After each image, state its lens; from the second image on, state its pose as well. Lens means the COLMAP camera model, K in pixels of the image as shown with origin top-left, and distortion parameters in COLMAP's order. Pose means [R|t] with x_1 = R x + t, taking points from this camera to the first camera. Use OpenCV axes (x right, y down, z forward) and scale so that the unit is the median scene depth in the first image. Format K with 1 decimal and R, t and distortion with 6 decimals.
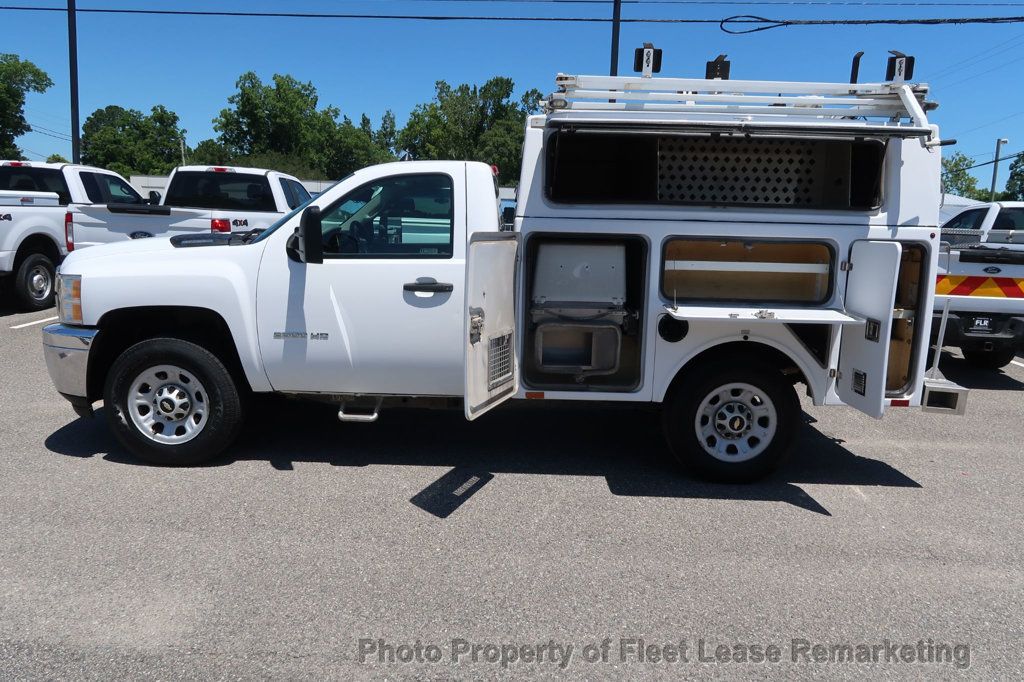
lens RADIAL K [[709.4, 0, 510.9], [0, 709.4, 341.7], [0, 0, 1]] dist [-0.028321, 0.007710]
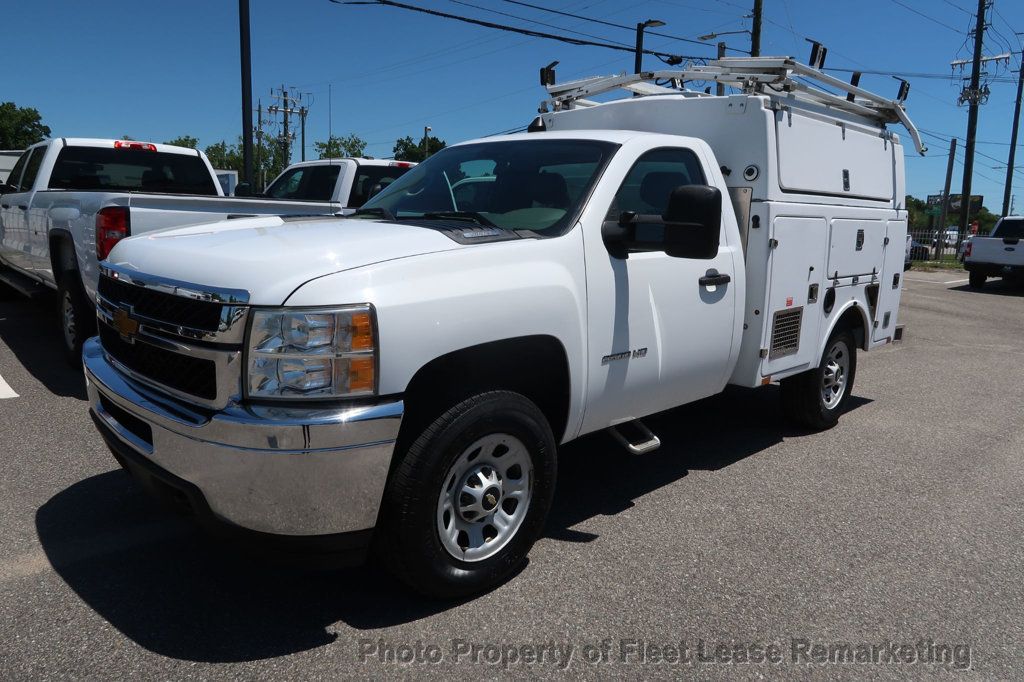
lens RADIAL K [[709.4, 0, 513.6], [0, 709.4, 341.0], [0, 0, 1]] dist [-0.028321, 0.007710]
pose [[0.703261, -0.131330, 0.698696, -0.878468], [0.106884, 0.991150, 0.078718, -0.093489], [-0.702851, 0.019320, 0.711074, 0.527305]]
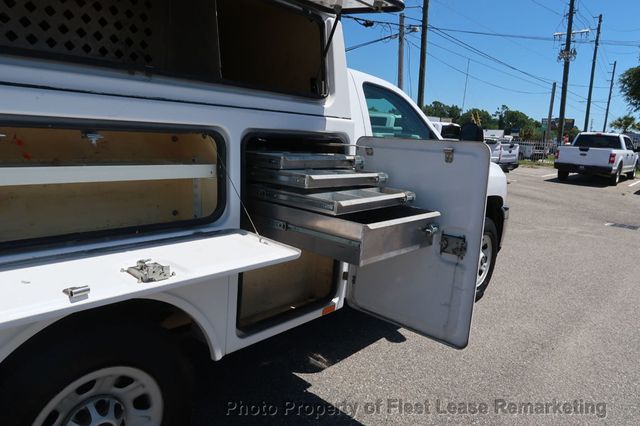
lens RADIAL K [[443.4, 0, 321.2], [0, 443.4, 214.1], [0, 0, 1]] dist [-0.028321, 0.007710]
pose [[0.654777, -0.143453, 0.742084, -0.311168], [0.100257, 0.989632, 0.102846, -0.100827], [-0.749143, 0.007057, 0.662370, 0.573587]]
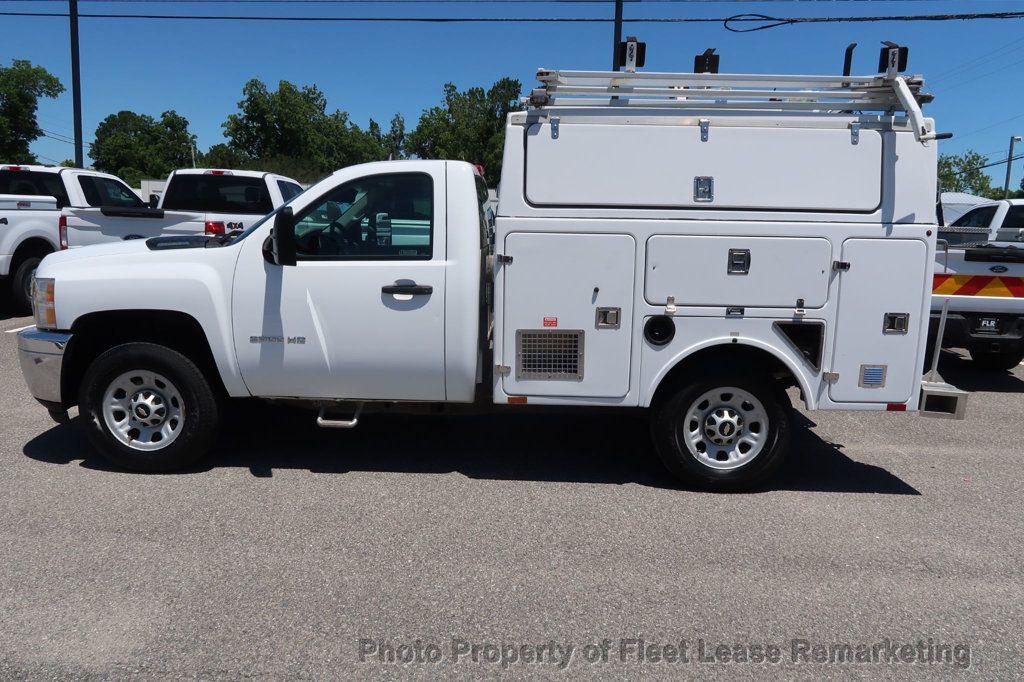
lens RADIAL K [[709.4, 0, 510.4], [0, 709.4, 341.0], [0, 0, 1]] dist [-0.028321, 0.007710]
pose [[0.999871, -0.003307, -0.015734, 0.039048], [0.003244, 0.999987, -0.004029, -0.001612], [0.015748, 0.003977, 0.999868, 0.027839]]
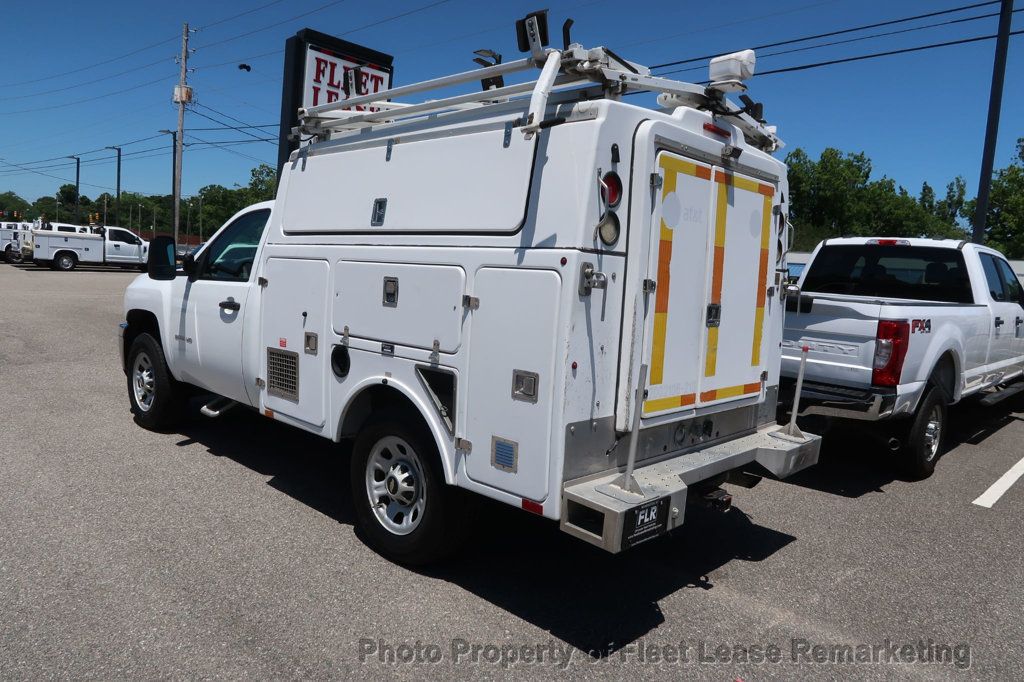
lens RADIAL K [[709.4, 0, 506.6], [0, 709.4, 338.1], [0, 0, 1]] dist [-0.028321, 0.007710]
pose [[0.726745, 0.078120, -0.682451, 0.959424], [-0.151750, 0.987224, -0.048593, -0.035377], [0.669935, 0.138876, 0.729315, 0.448911]]
